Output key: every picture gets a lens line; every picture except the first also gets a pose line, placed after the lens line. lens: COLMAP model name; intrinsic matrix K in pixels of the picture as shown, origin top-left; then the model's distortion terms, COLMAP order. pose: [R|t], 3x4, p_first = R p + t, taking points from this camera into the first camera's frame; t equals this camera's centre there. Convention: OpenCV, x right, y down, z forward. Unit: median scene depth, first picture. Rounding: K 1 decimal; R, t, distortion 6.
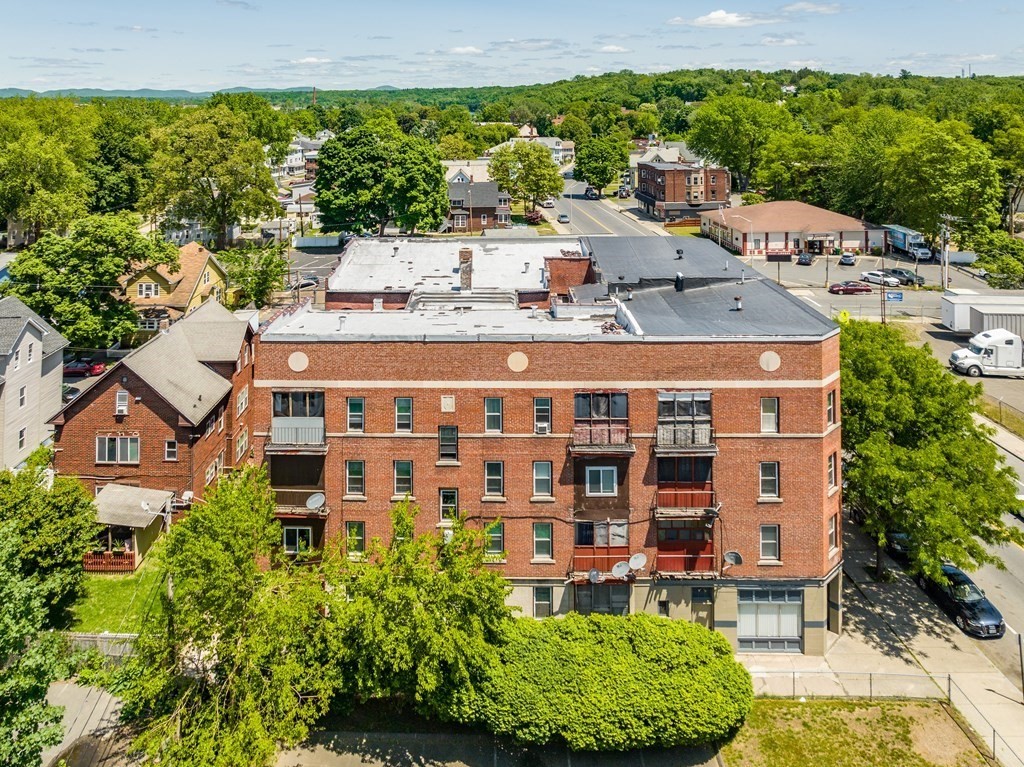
lens RADIAL K [[768.6, 0, 511.8], [0, 768.6, 353.3], [0, 0, 1]] dist [-0.000922, -0.001704]
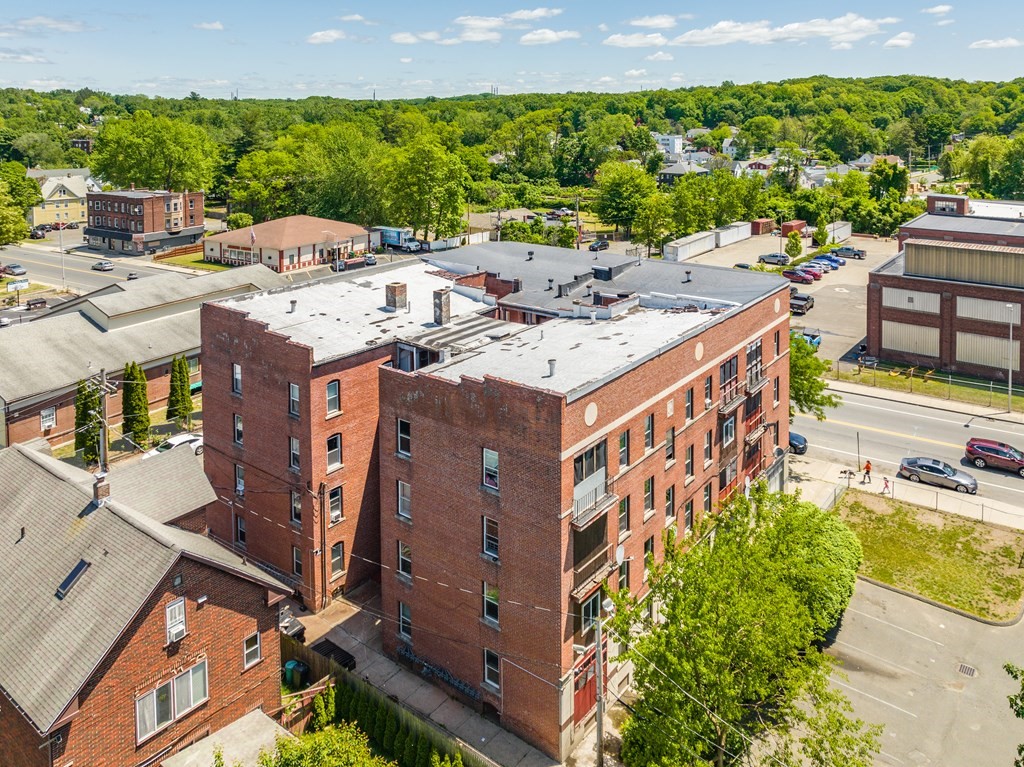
lens RADIAL K [[727.1, 0, 512.0], [0, 727.1, 383.5], [0, 0, 1]] dist [-0.003670, -0.003397]
pose [[0.587267, -0.279204, 0.759712, -0.298946], [0.257845, 0.954253, 0.151383, -0.053923], [-0.767224, 0.106985, 0.632393, 0.168051]]
